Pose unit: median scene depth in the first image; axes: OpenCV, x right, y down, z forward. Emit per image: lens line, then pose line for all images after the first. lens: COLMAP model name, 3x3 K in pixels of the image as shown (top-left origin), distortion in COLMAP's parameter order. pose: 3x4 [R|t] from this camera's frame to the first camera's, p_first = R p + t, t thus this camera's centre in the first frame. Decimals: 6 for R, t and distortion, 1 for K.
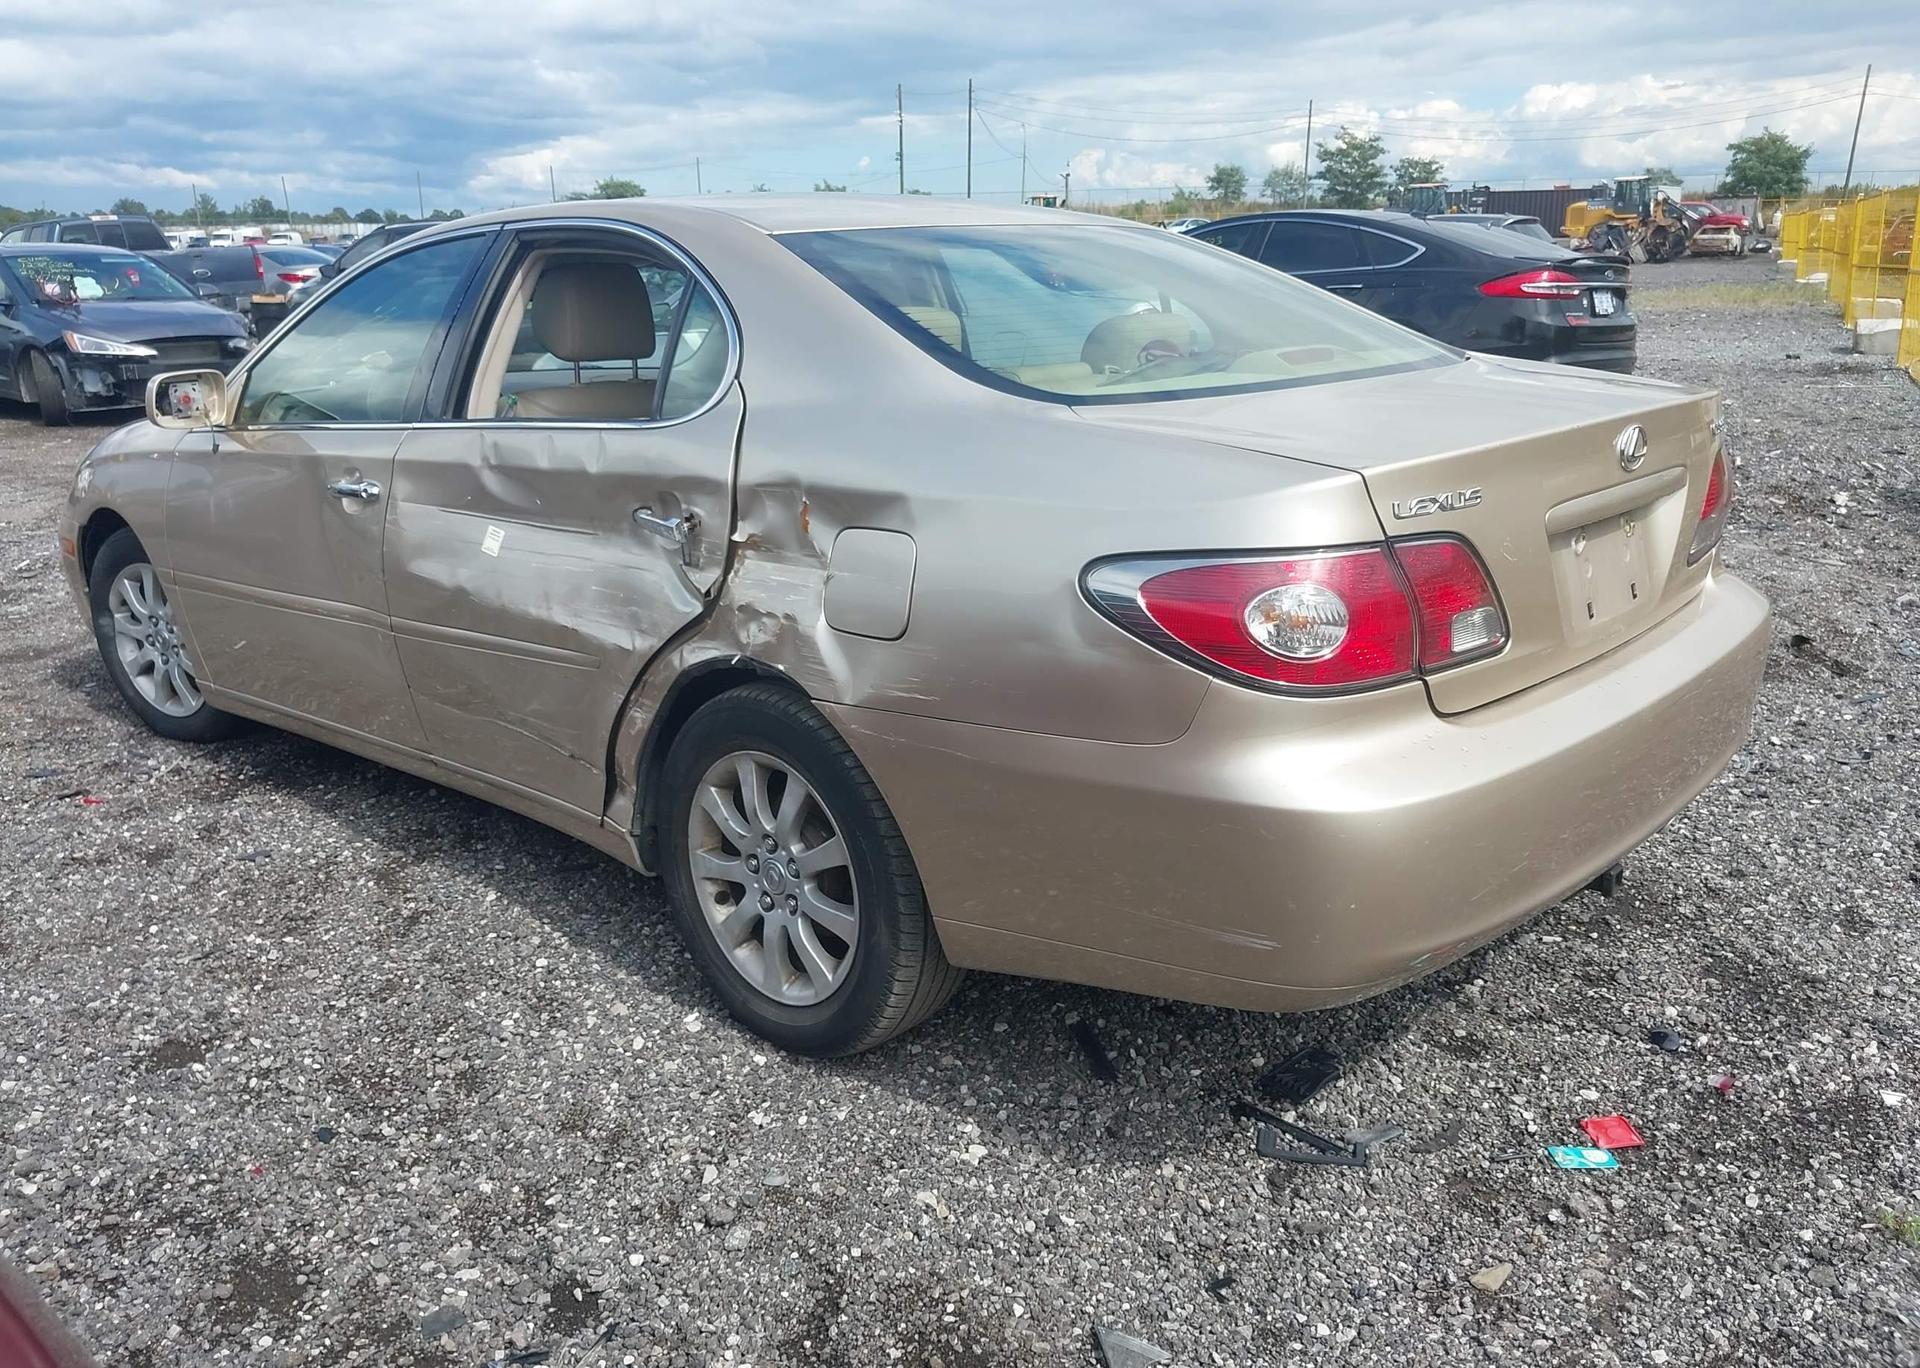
lens RADIAL K [[1493.7, 0, 960.0], [0, 1493.7, 684.0], [0, 0, 1]] dist [-0.004826, -0.003901]
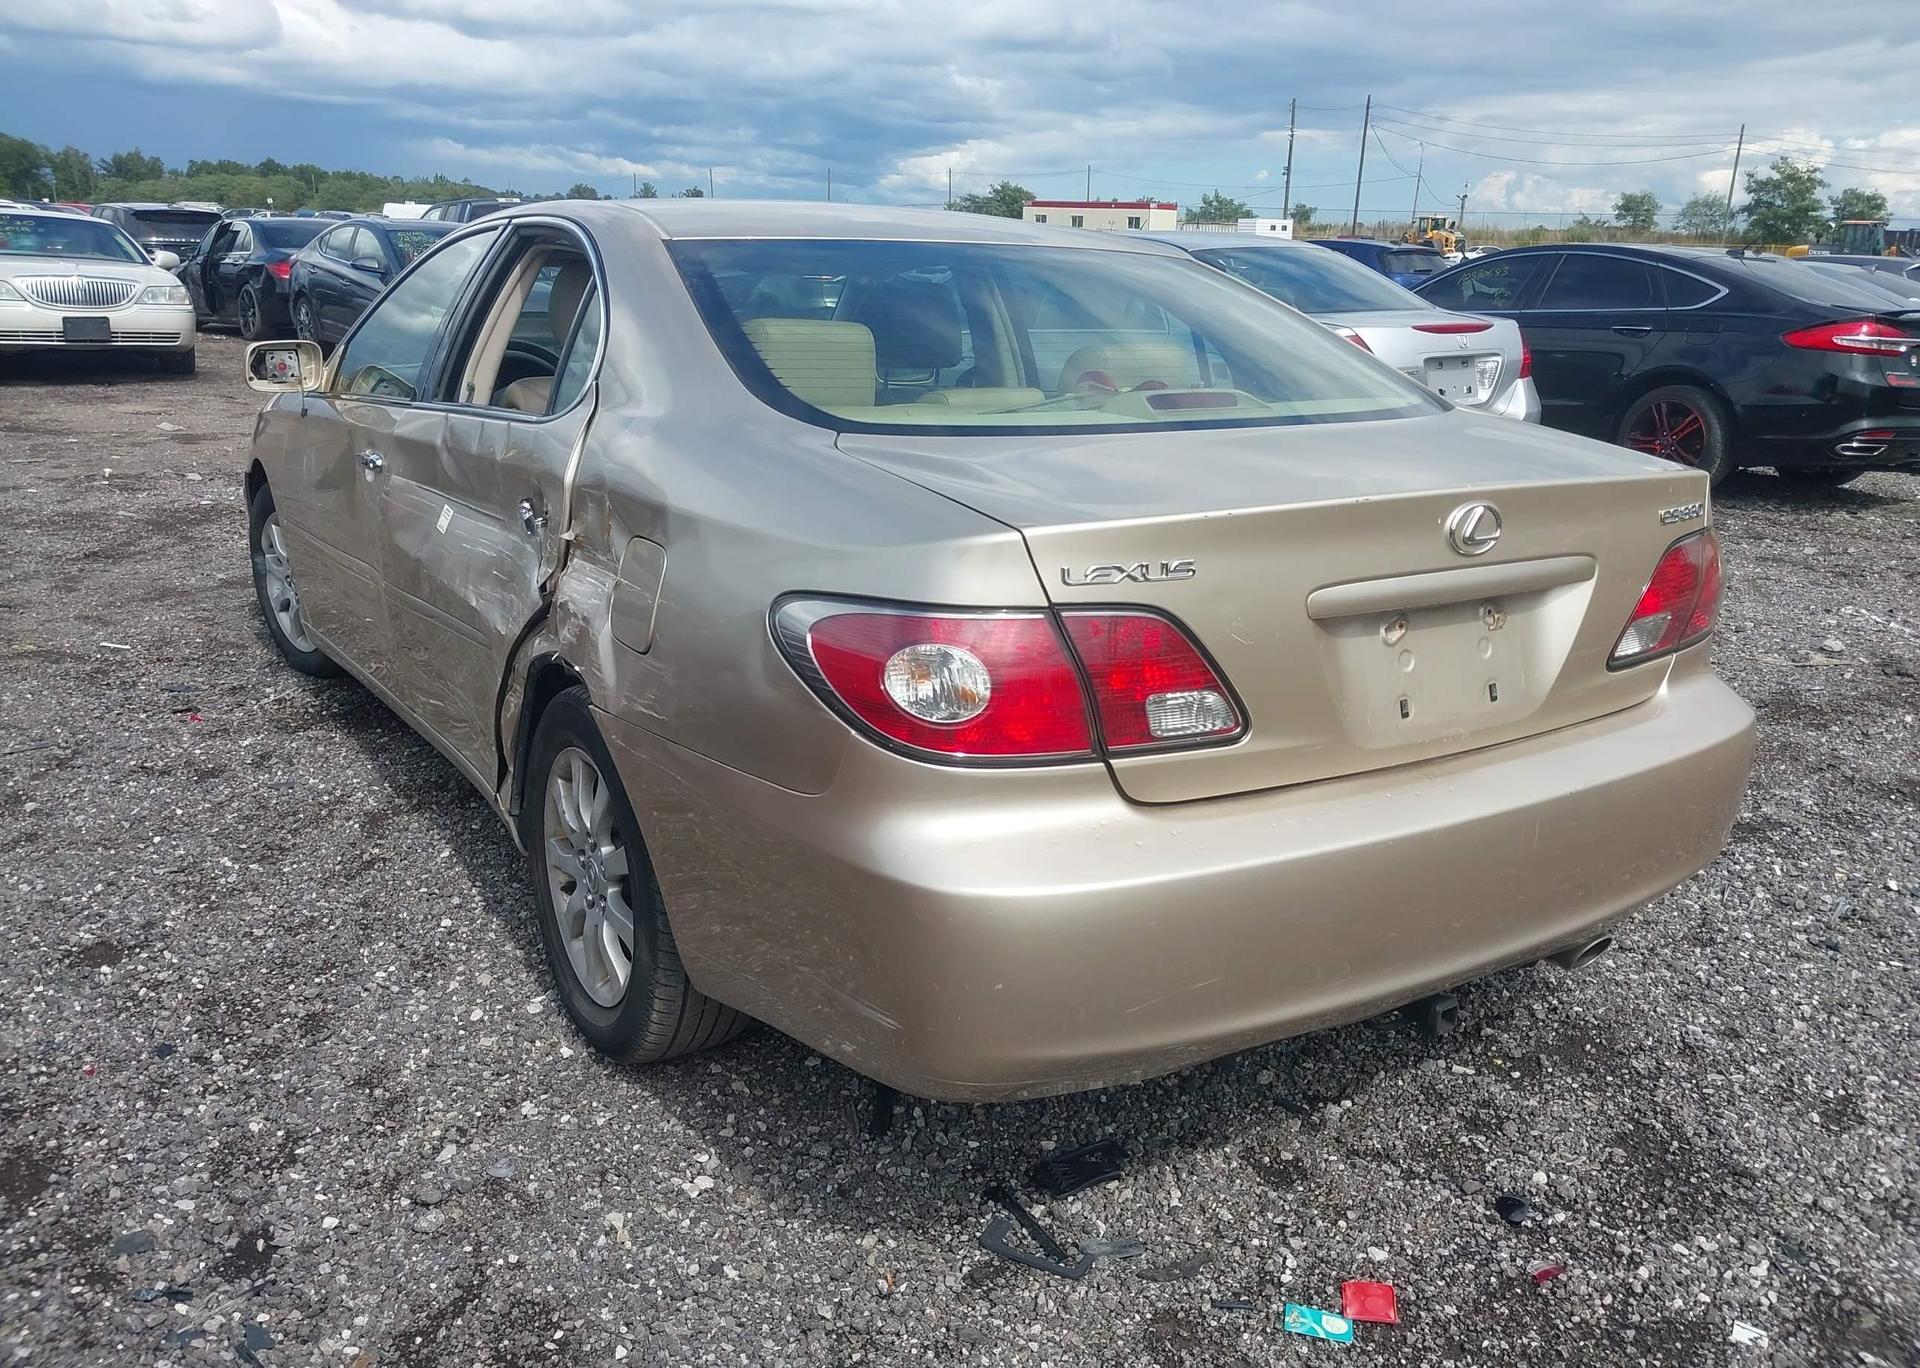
lens RADIAL K [[1470.1, 0, 960.0], [0, 1470.1, 684.0], [0, 0, 1]] dist [-0.003162, 0.001821]
pose [[0.965793, 0.115102, -0.232370, 0.266896], [-0.115312, 0.993248, 0.012726, -0.032117], [0.232266, 0.014504, 0.972544, 0.071621]]
